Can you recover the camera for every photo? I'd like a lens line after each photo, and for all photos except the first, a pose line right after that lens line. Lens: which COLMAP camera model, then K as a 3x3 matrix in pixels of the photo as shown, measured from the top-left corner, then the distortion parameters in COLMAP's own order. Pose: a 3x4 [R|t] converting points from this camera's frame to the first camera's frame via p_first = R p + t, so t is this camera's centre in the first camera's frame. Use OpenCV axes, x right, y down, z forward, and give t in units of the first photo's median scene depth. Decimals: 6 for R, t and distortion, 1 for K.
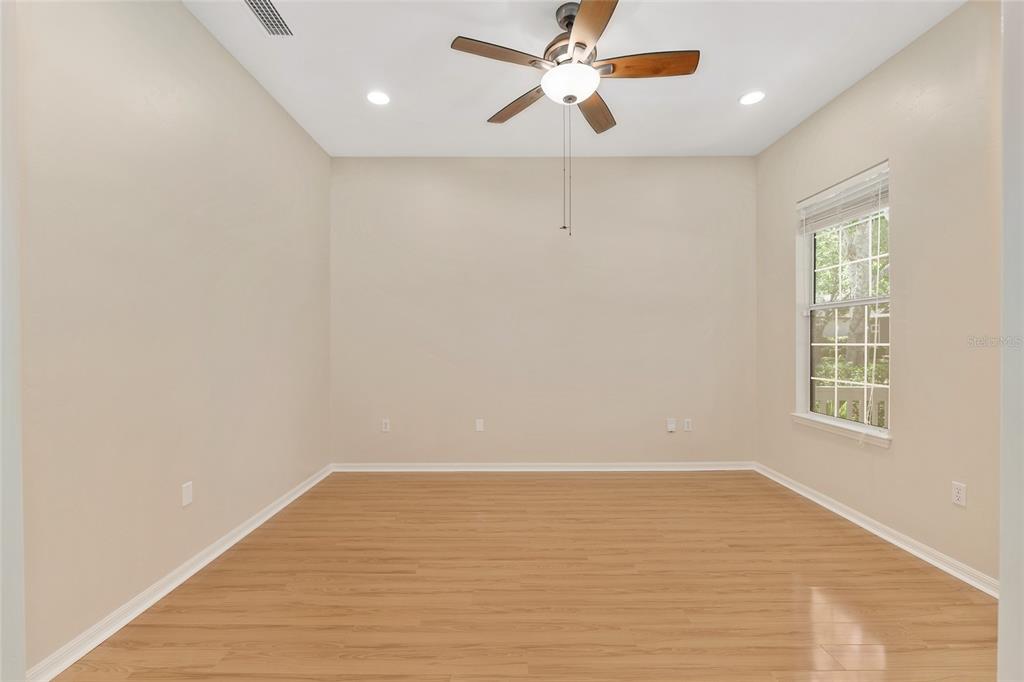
lens RADIAL K [[423.9, 0, 511.3], [0, 423.9, 339.1], [0, 0, 1]] dist [-0.005163, 0.000273]
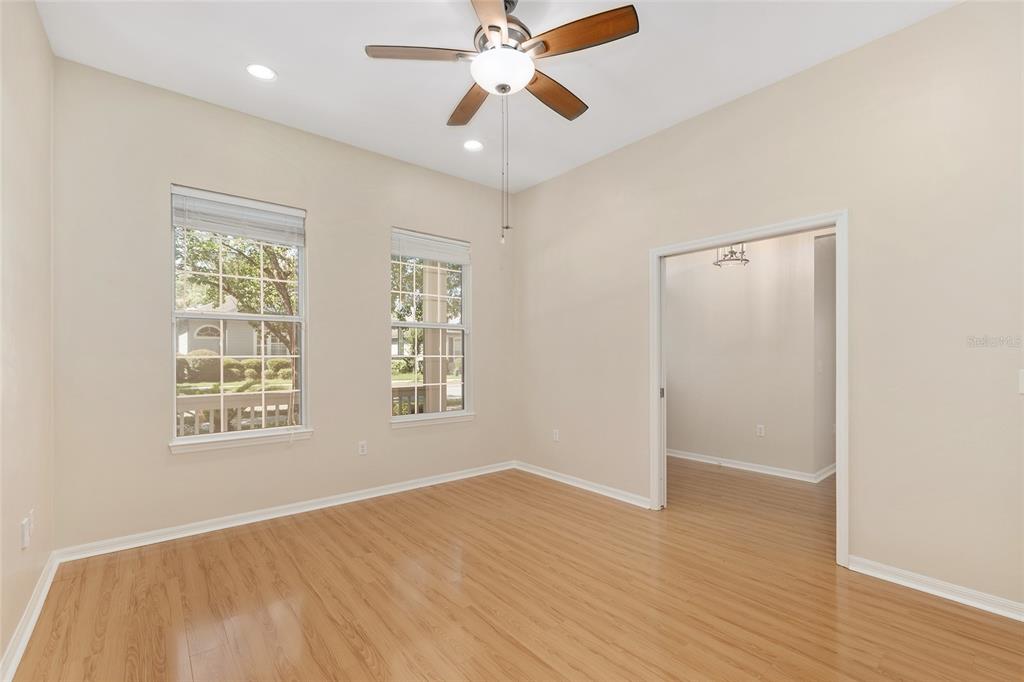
lens RADIAL K [[442.7, 0, 513.4], [0, 442.7, 351.2], [0, 0, 1]] dist [-0.003206, 0.000730]
pose [[-0.636908, 0.009303, 0.770883, -0.532071], [-0.001833, 0.999906, -0.013582, 0.012779], [-0.770937, -0.010063, -0.636831, 1.392357]]
